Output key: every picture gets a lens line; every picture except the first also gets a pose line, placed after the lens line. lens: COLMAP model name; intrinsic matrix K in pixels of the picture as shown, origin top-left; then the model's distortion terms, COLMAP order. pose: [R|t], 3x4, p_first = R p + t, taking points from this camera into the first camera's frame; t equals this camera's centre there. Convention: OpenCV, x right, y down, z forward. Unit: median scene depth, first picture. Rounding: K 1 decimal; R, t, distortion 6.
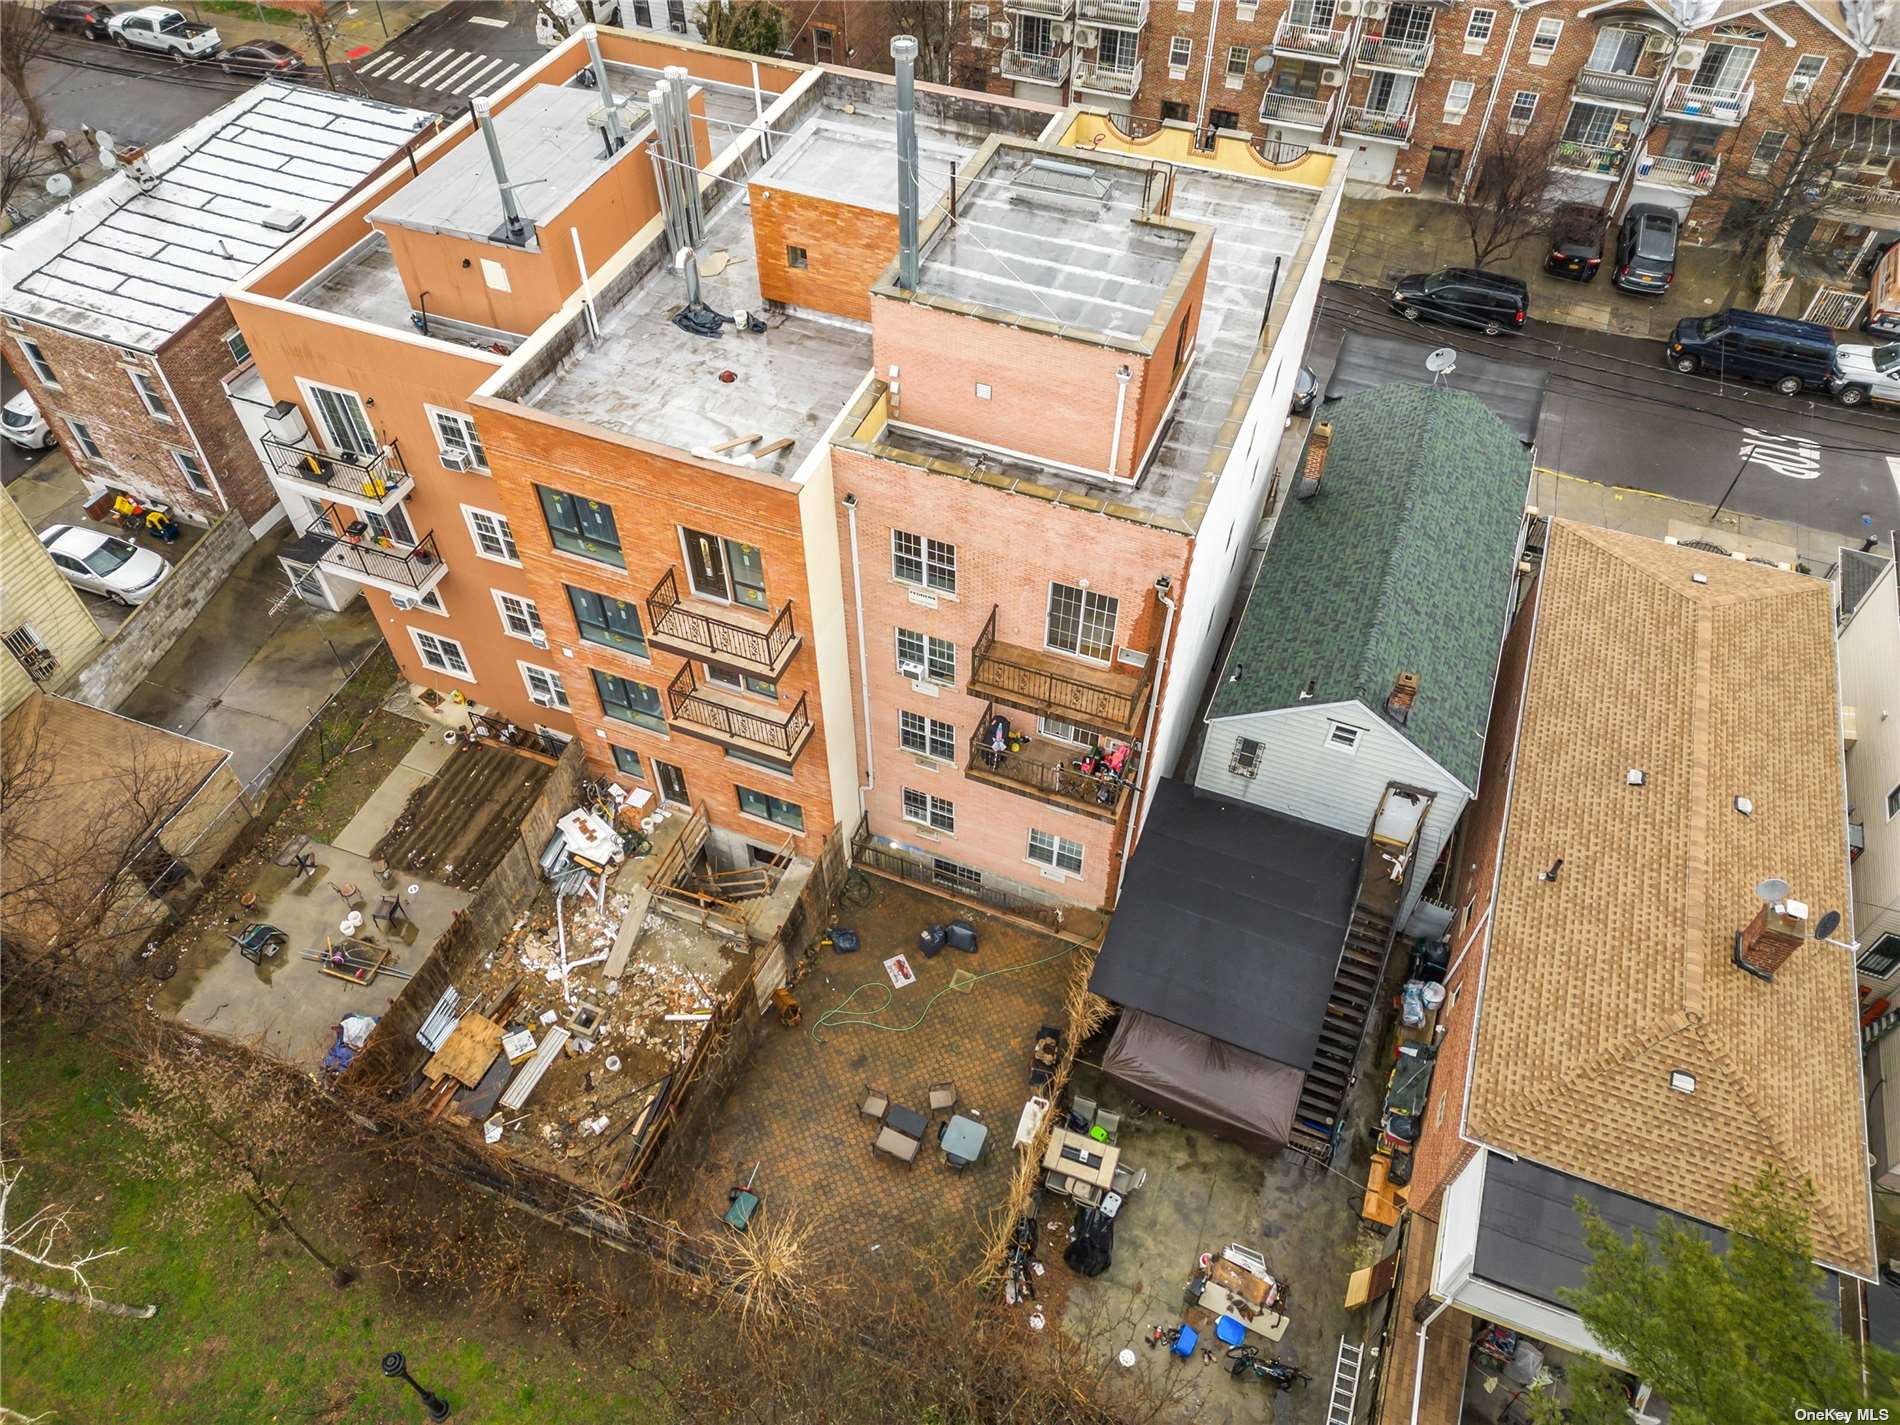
lens RADIAL K [[1232.2, 0, 947.6], [0, 1232.2, 741.0], [0, 0, 1]] dist [0.002059, -0.001328]
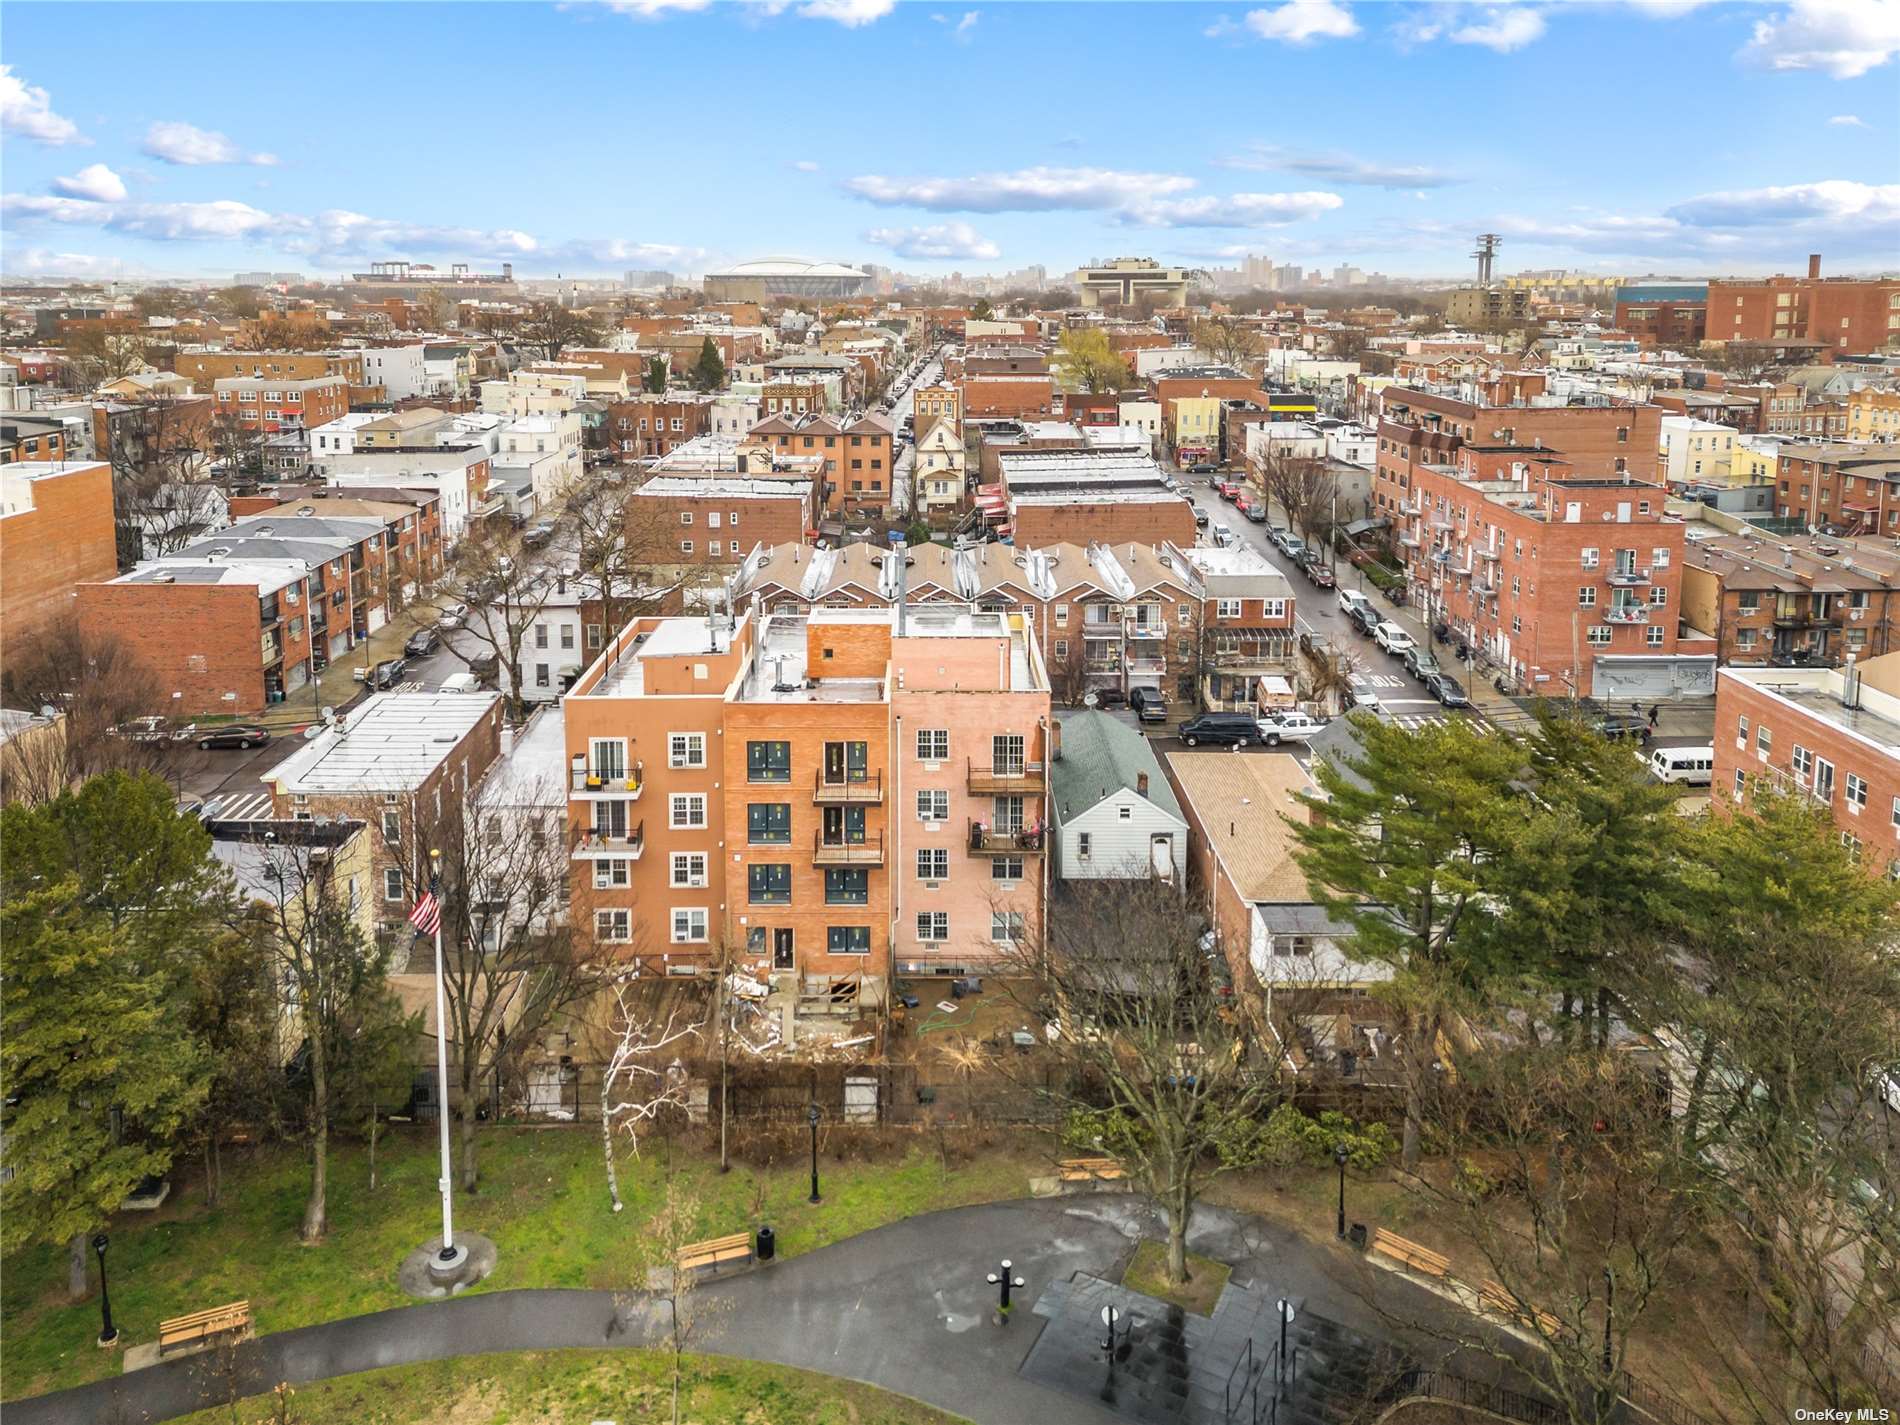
lens RADIAL K [[1232.2, 0, 947.6], [0, 1232.2, 741.0], [0, 0, 1]] dist [0.002059, -0.001328]
pose [[0.923390, -0.133164, 0.360024, -0.579955], [0.305971, 0.821696, -0.480831, 0.675025], [-0.231801, 0.554151, 0.799490, -0.563634]]
